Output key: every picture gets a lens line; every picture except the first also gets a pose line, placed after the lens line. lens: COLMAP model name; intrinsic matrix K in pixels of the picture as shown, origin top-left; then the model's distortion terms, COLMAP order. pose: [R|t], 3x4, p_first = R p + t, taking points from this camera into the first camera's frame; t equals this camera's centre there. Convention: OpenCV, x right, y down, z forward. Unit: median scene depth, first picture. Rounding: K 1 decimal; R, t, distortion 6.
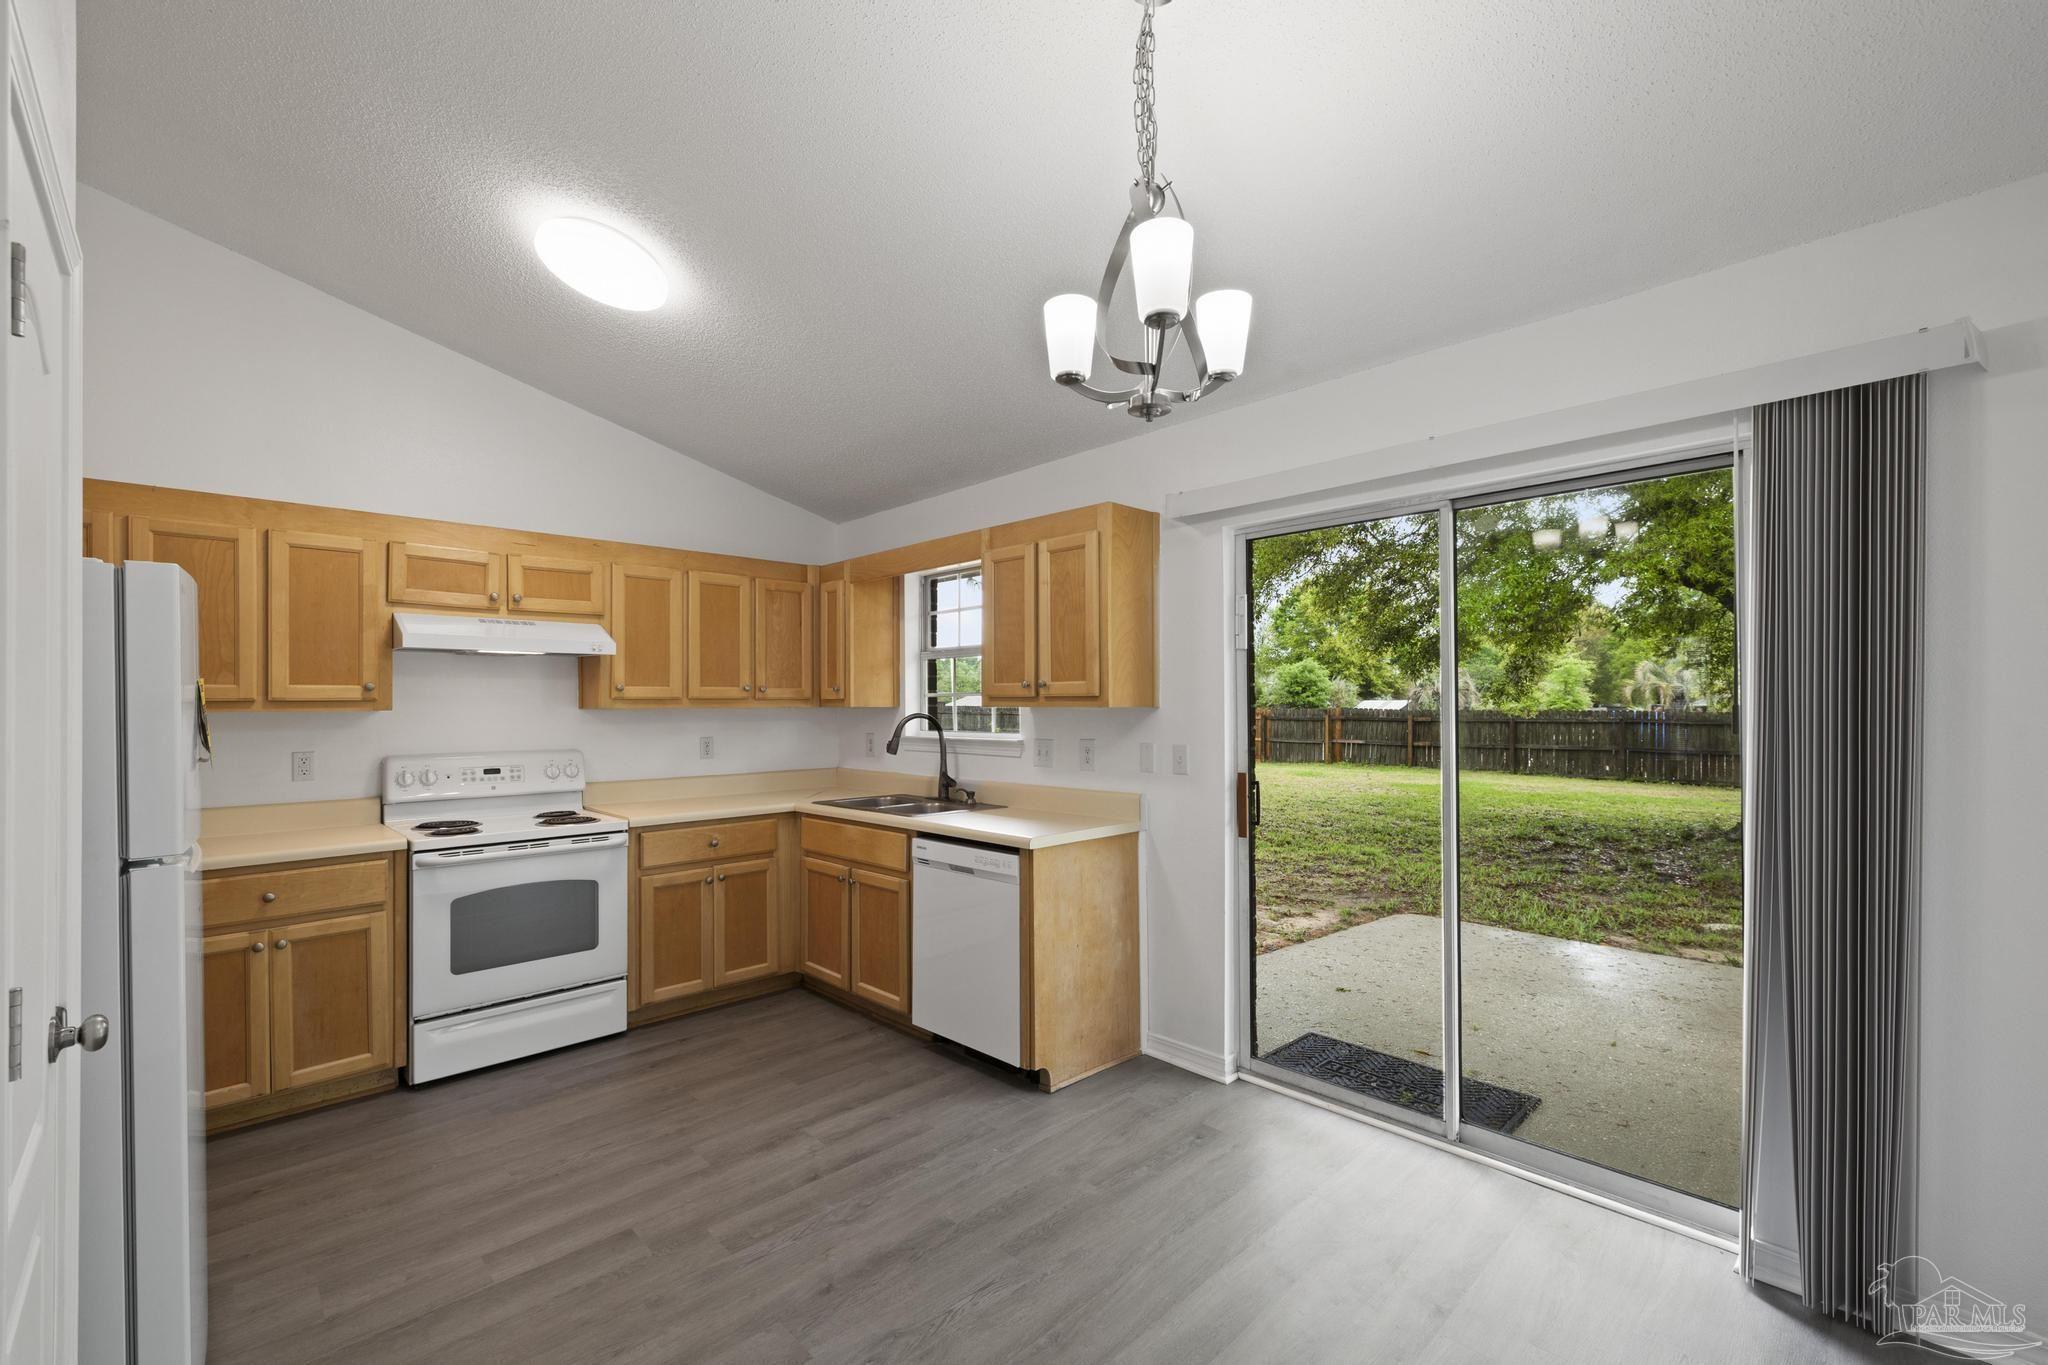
lens RADIAL K [[870.1, 0, 1020.8], [0, 870.1, 695.7], [0, 0, 1]] dist [0.000439, 0.000124]
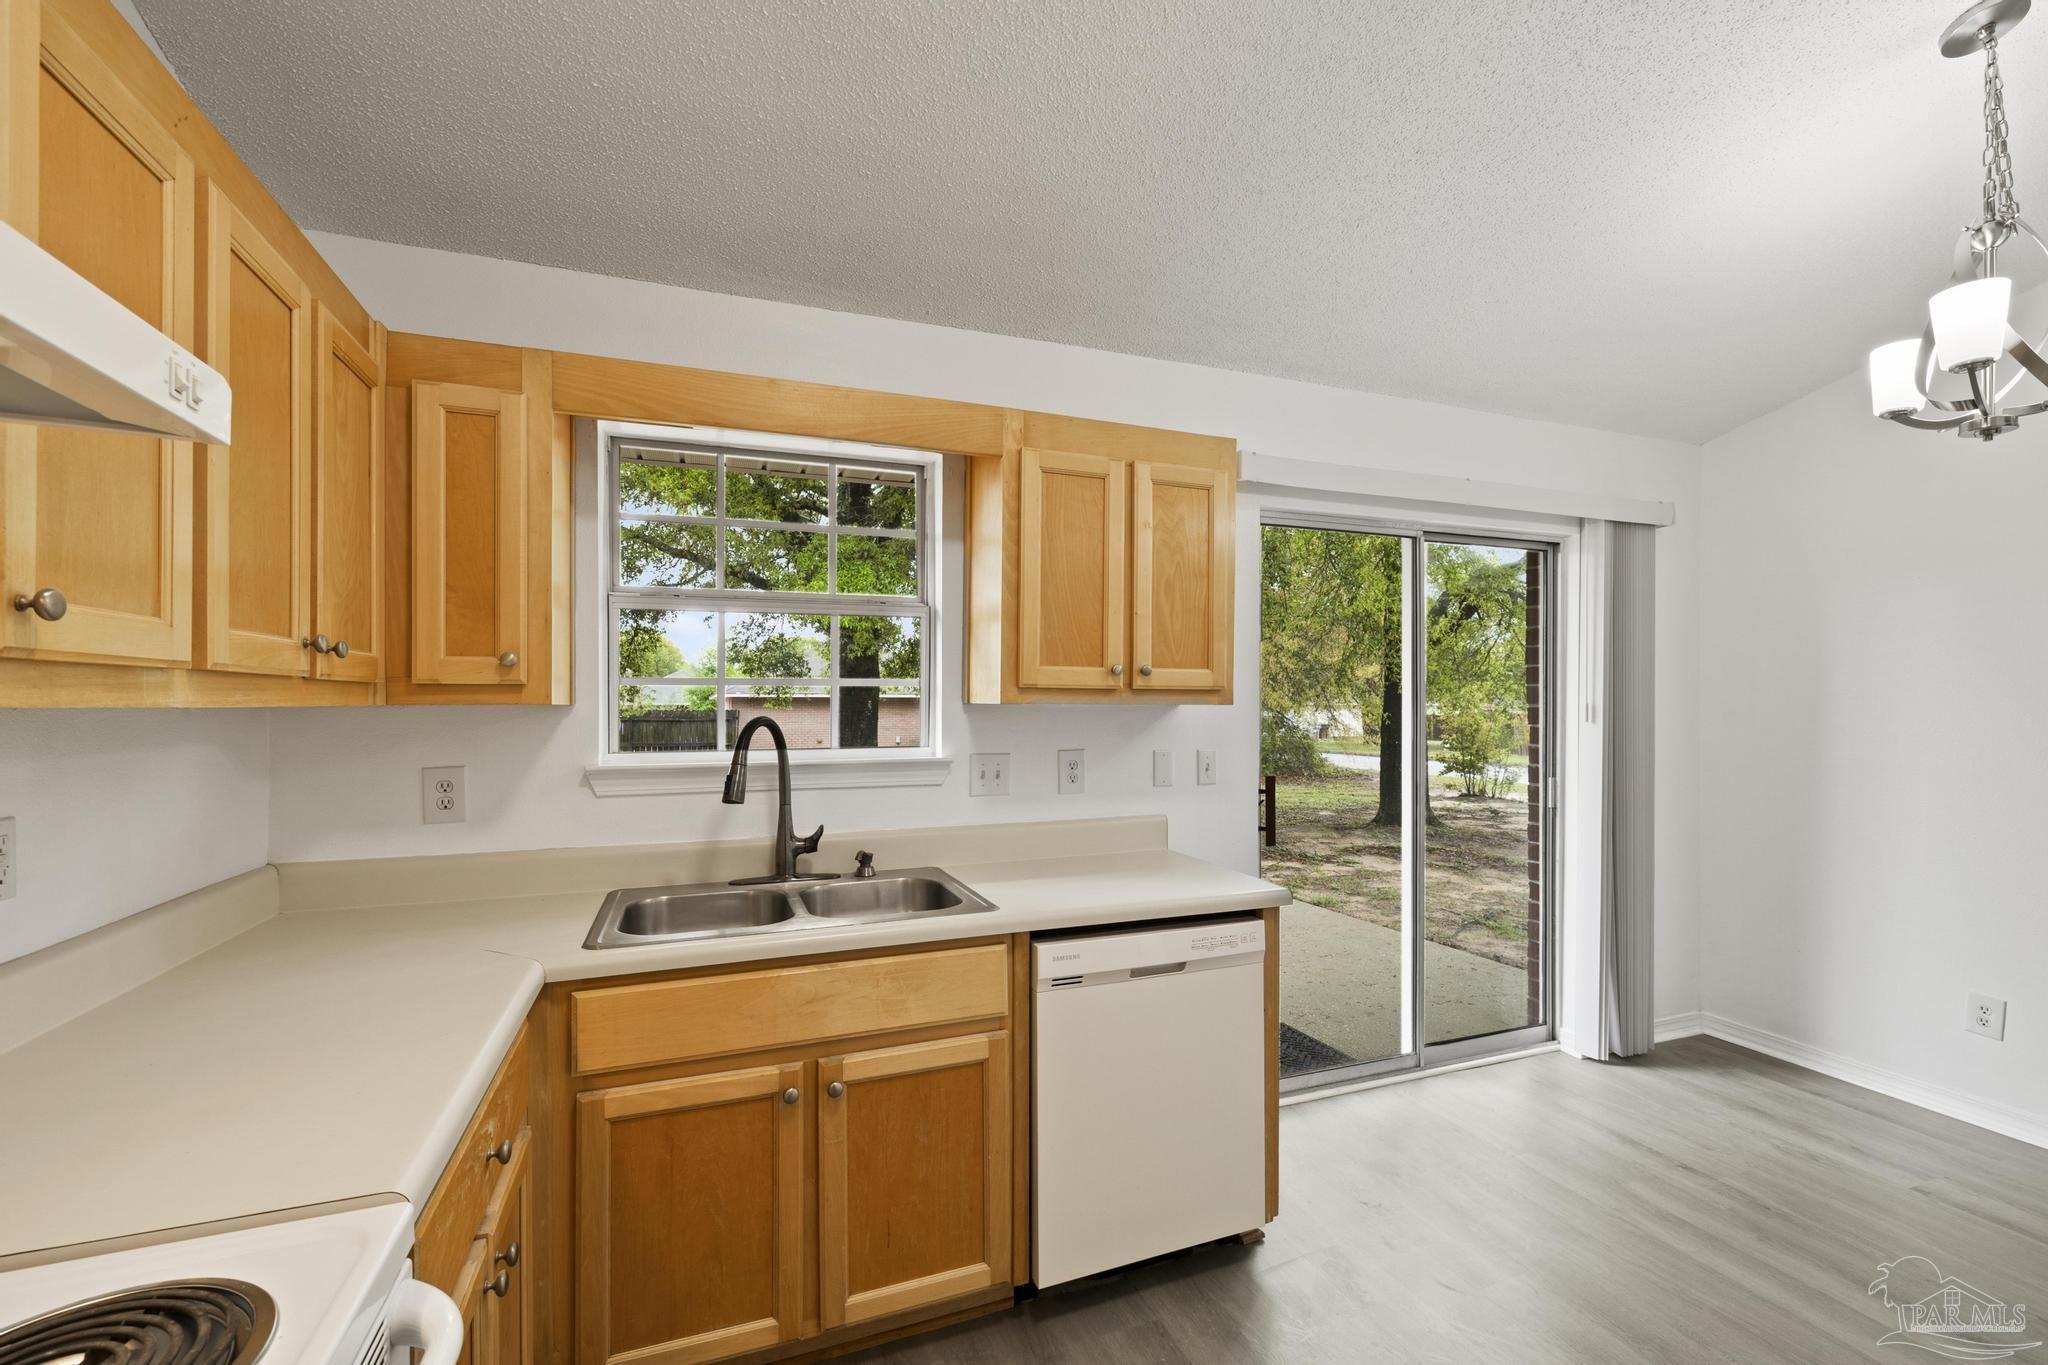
lens RADIAL K [[870.1, 0, 1027.4], [0, 870.1, 699.7], [0, 0, 1]] dist [0.000439, 0.000124]
pose [[0.388888, 0.005830, 0.921267, -0.613205], [-0.011828, 0.999929, -0.001335, 0.010743], [-0.921209, -0.010377, 0.388929, 0.780009]]
